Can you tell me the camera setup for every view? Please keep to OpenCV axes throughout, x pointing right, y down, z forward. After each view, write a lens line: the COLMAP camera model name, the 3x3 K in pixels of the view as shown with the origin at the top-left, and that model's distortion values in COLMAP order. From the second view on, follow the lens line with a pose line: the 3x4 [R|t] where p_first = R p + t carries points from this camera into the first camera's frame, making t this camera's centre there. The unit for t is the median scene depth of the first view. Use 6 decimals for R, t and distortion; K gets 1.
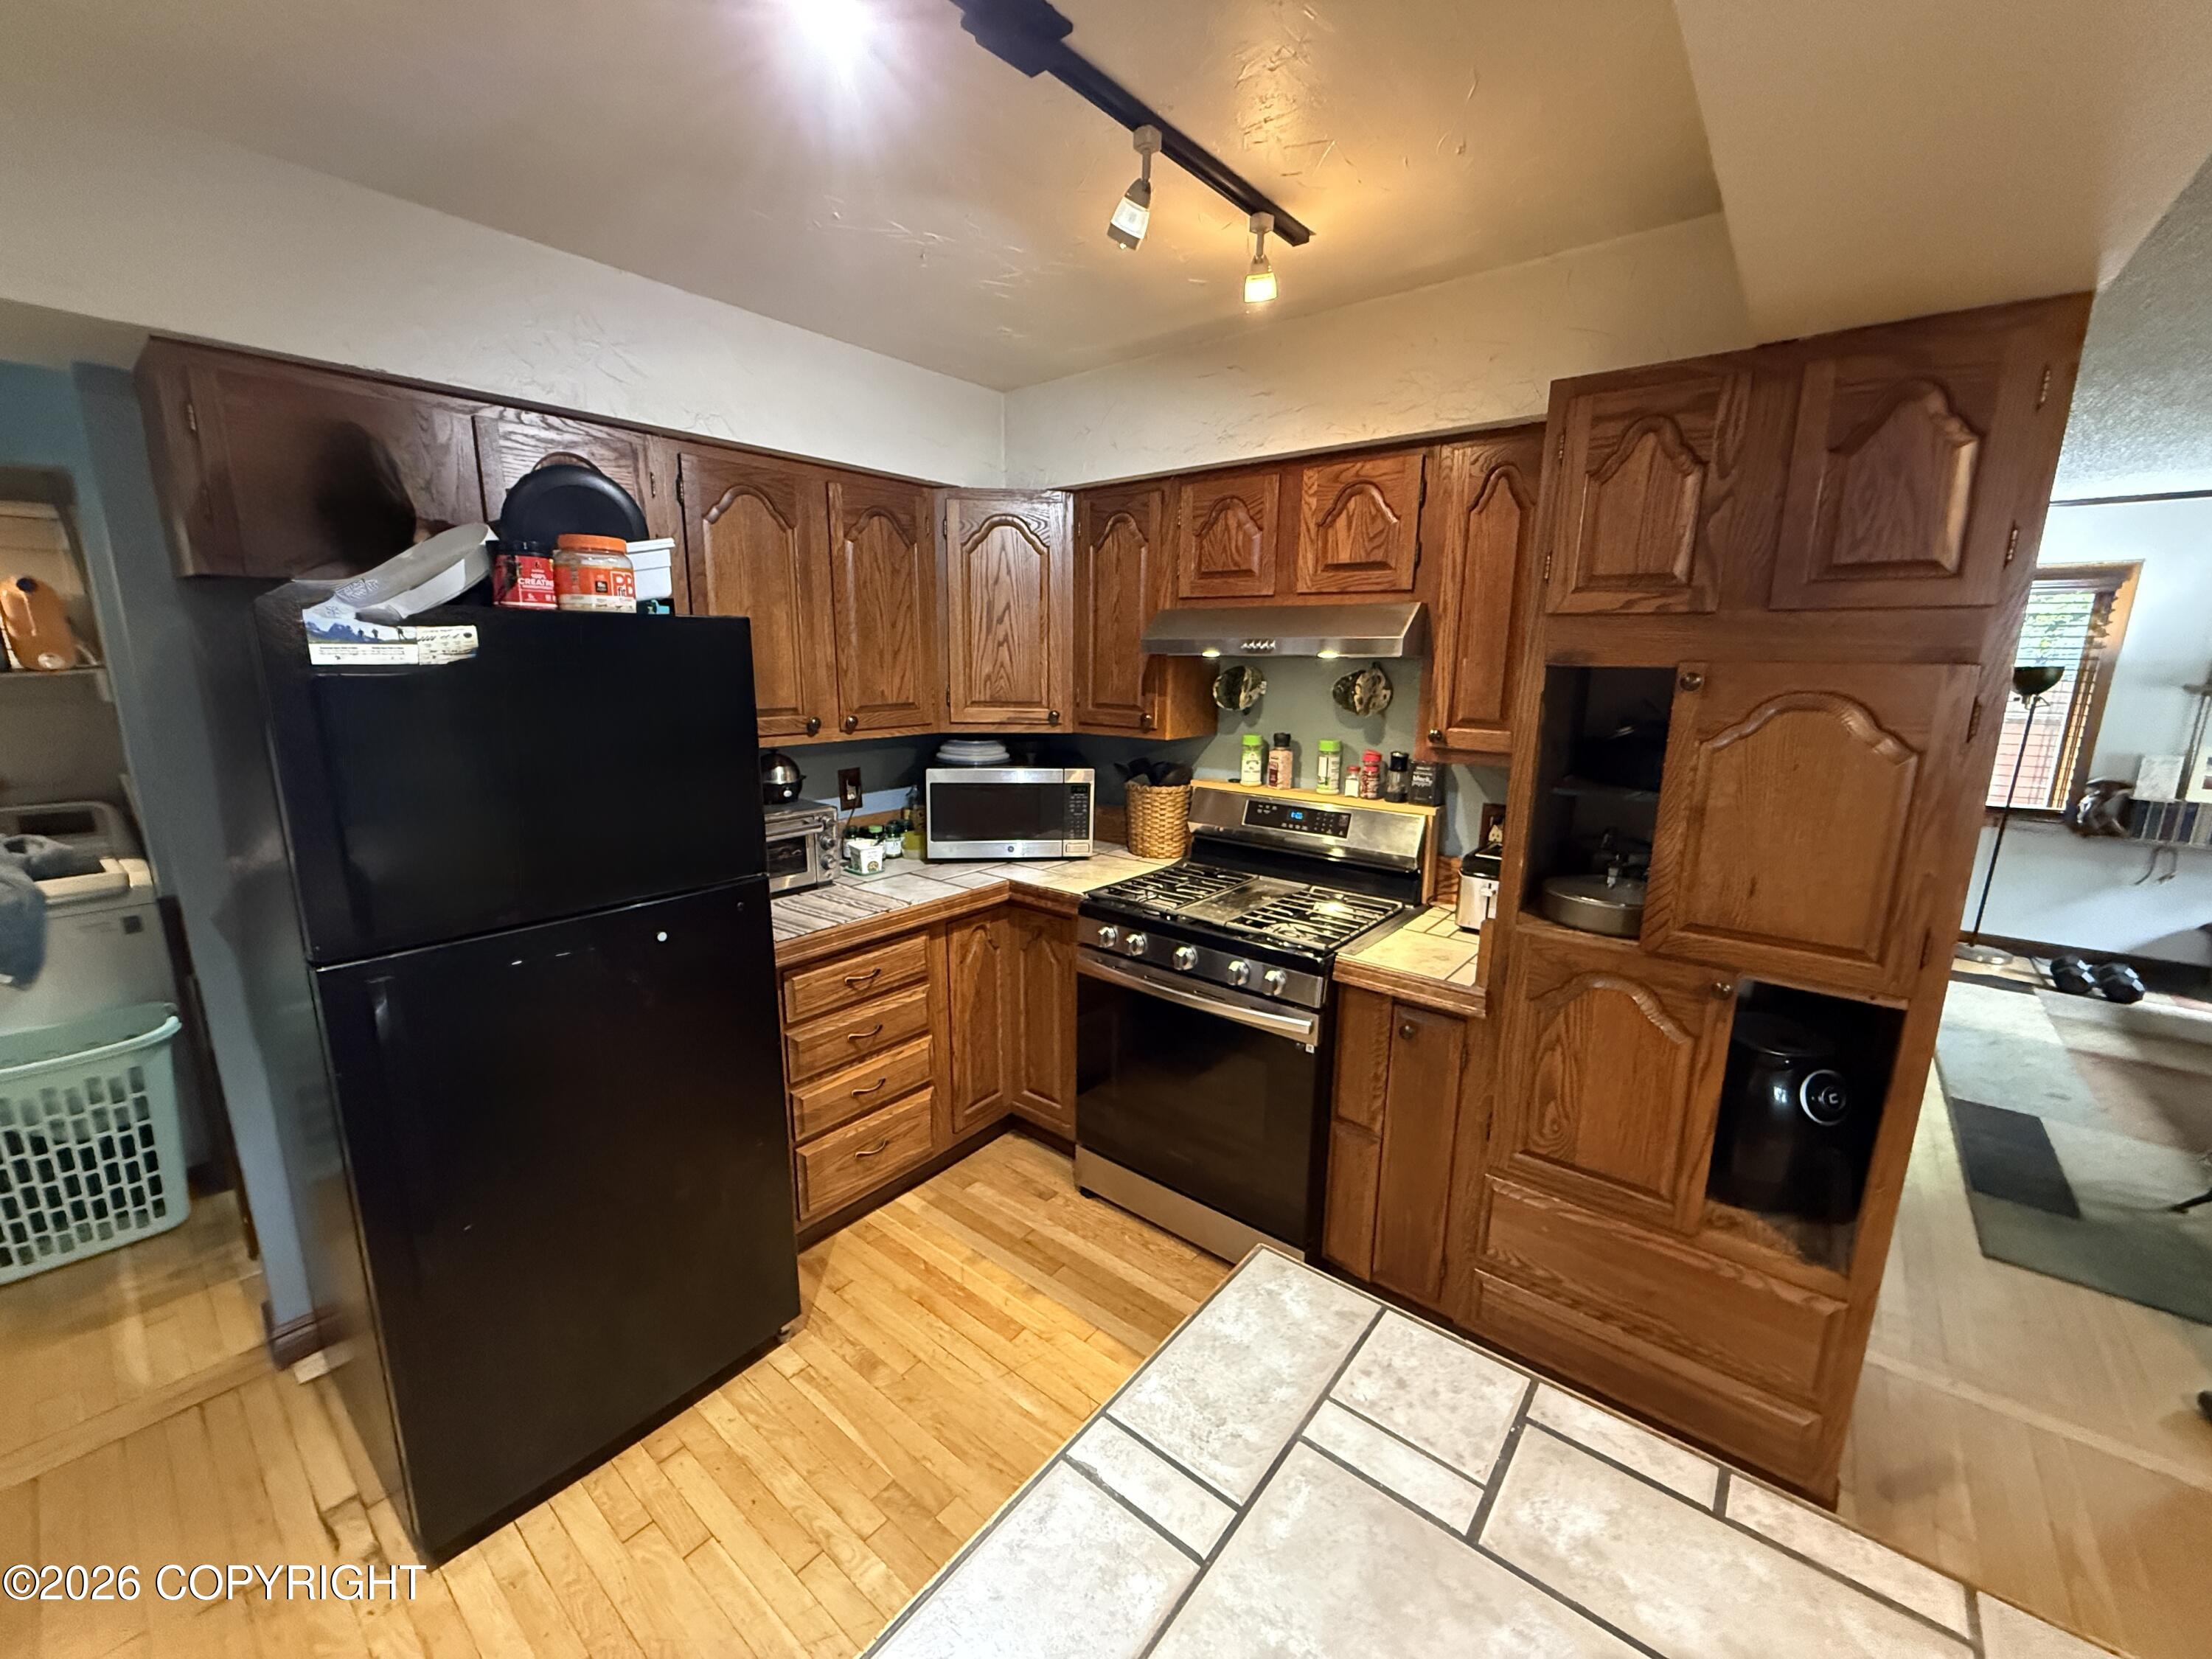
lens RADIAL K [[876.8, 0, 1091.5], [0, 876.8, 831.3], [0, 0, 1]] dist [0.000745, -0.000594]
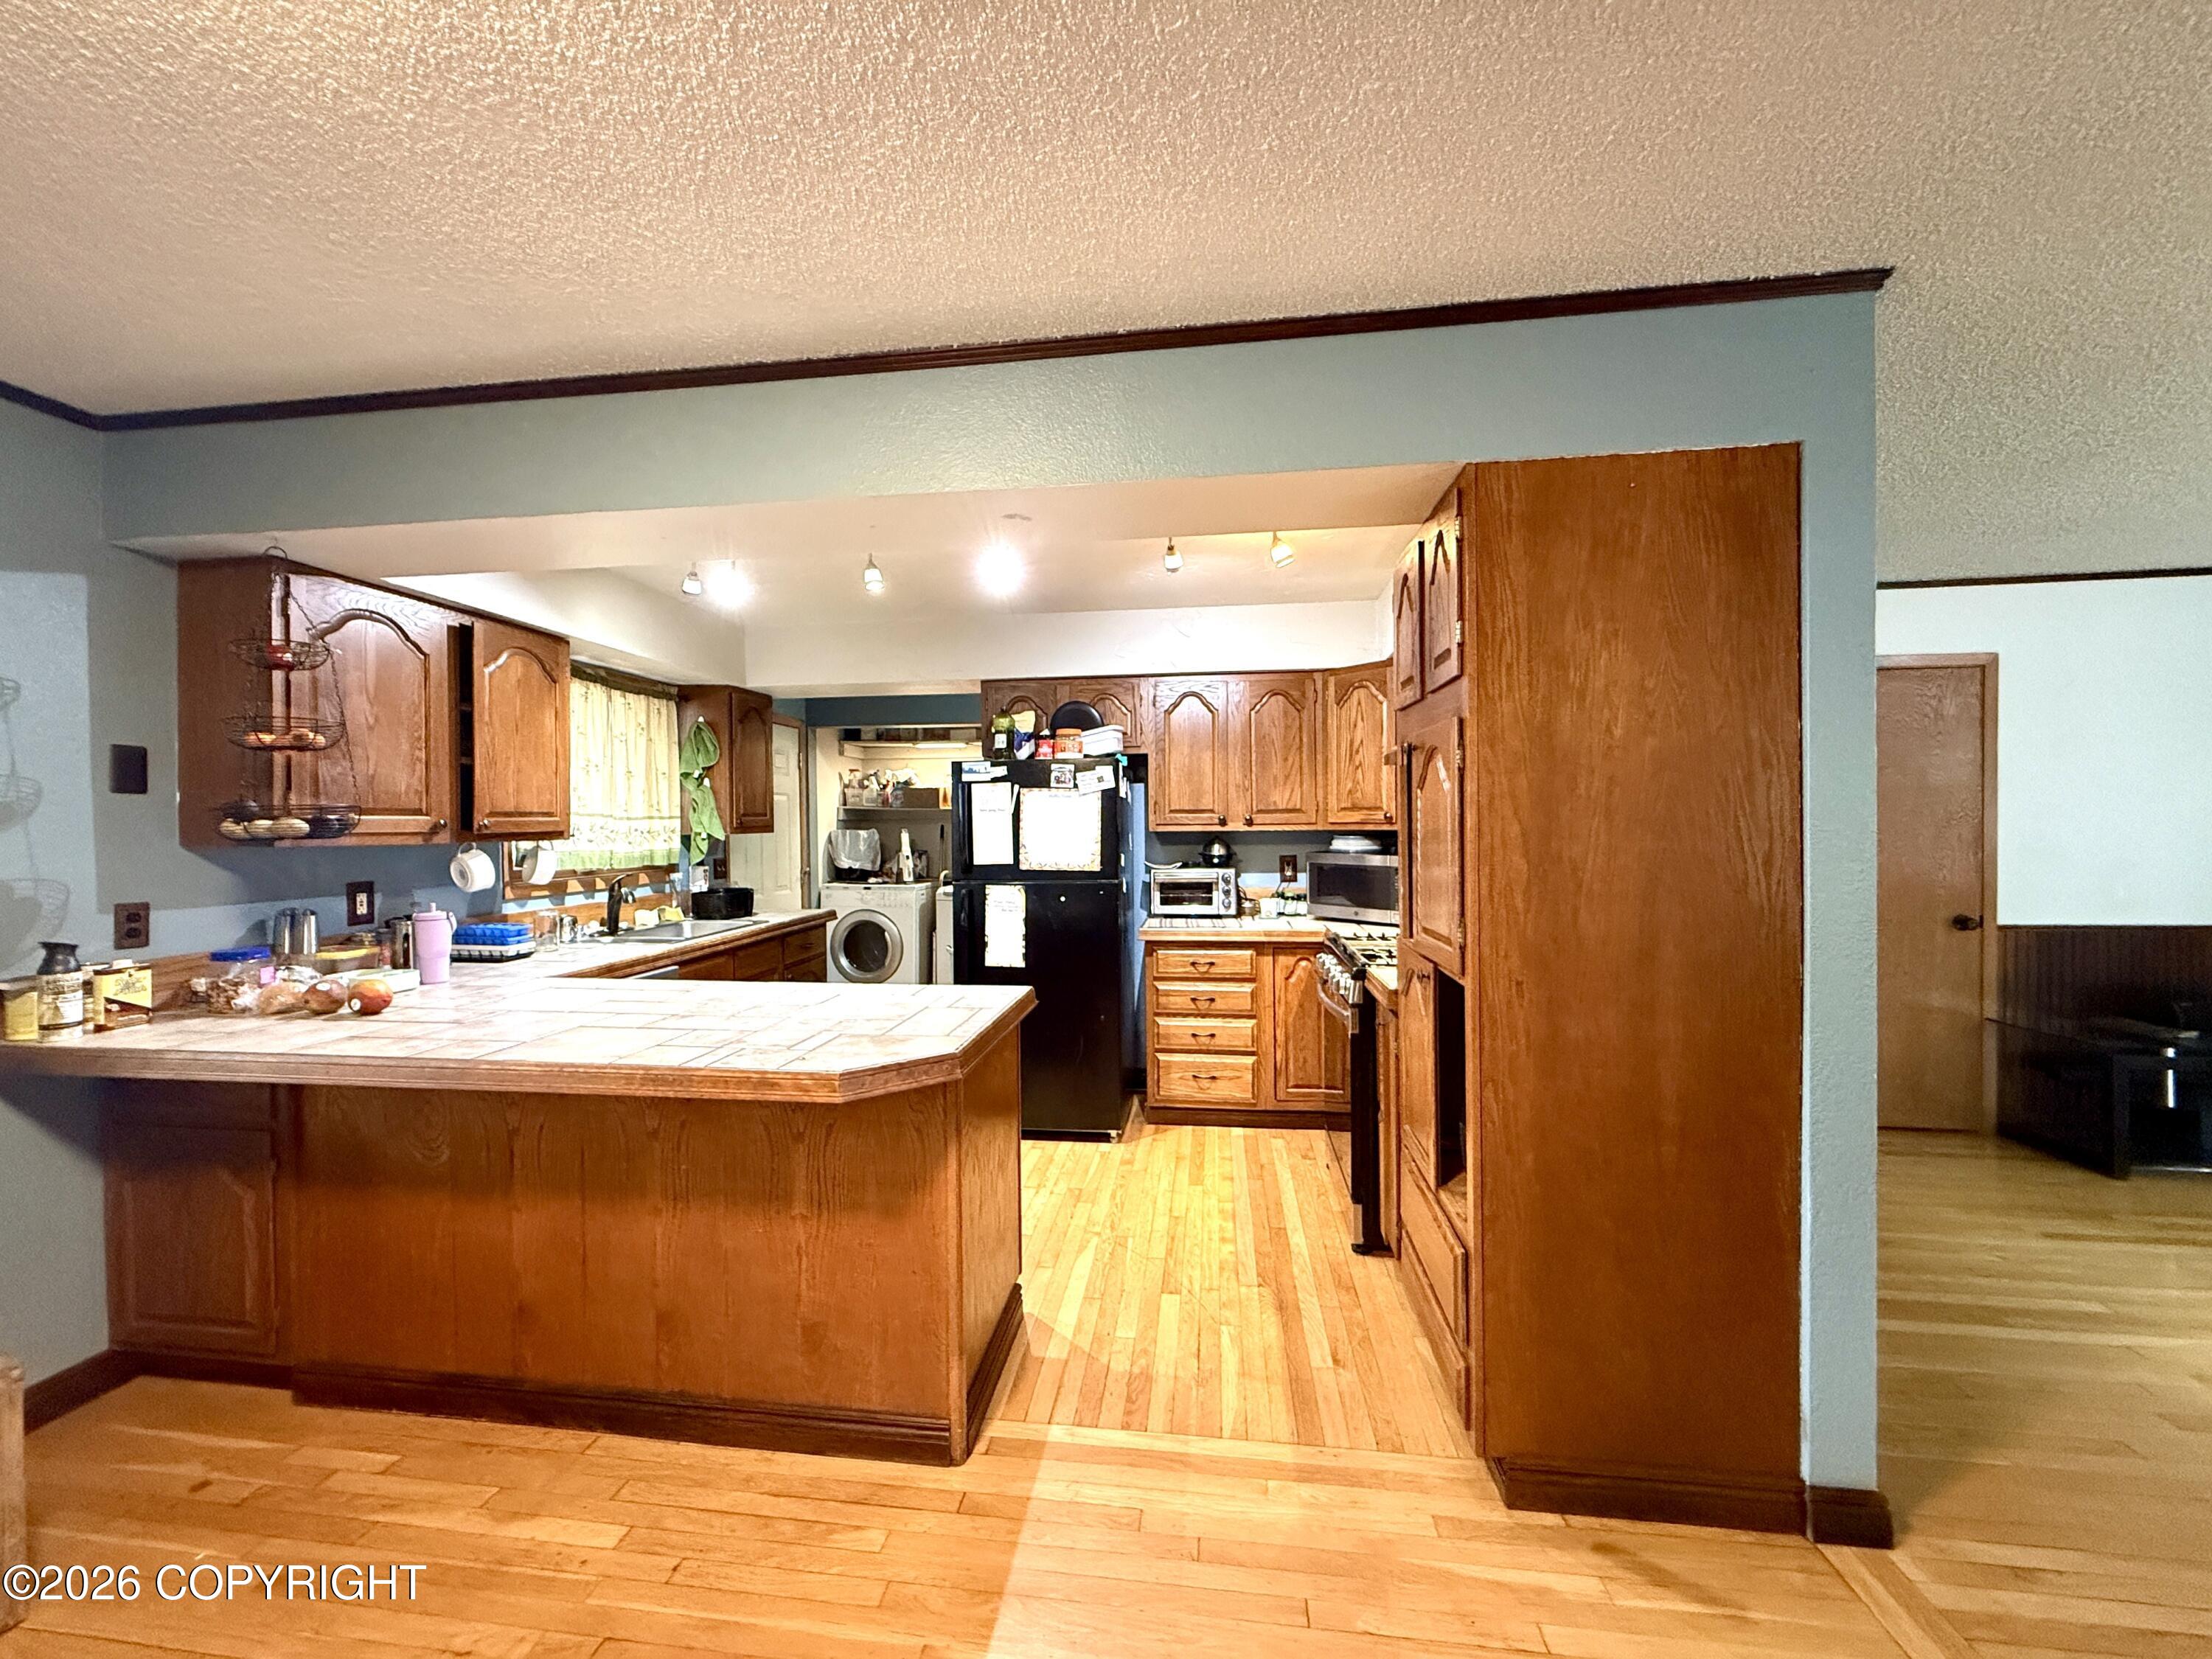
lens RADIAL K [[876.8, 0, 1097.0], [0, 876.8, 832.7], [0, 0, 1]] dist [0.000745, -0.000594]
pose [[0.529673, -0.001446, -0.848201, 0.913873], [-0.157740, 0.982386, -0.100178, 0.103262], [0.833406, 0.186857, 0.520115, -0.077653]]
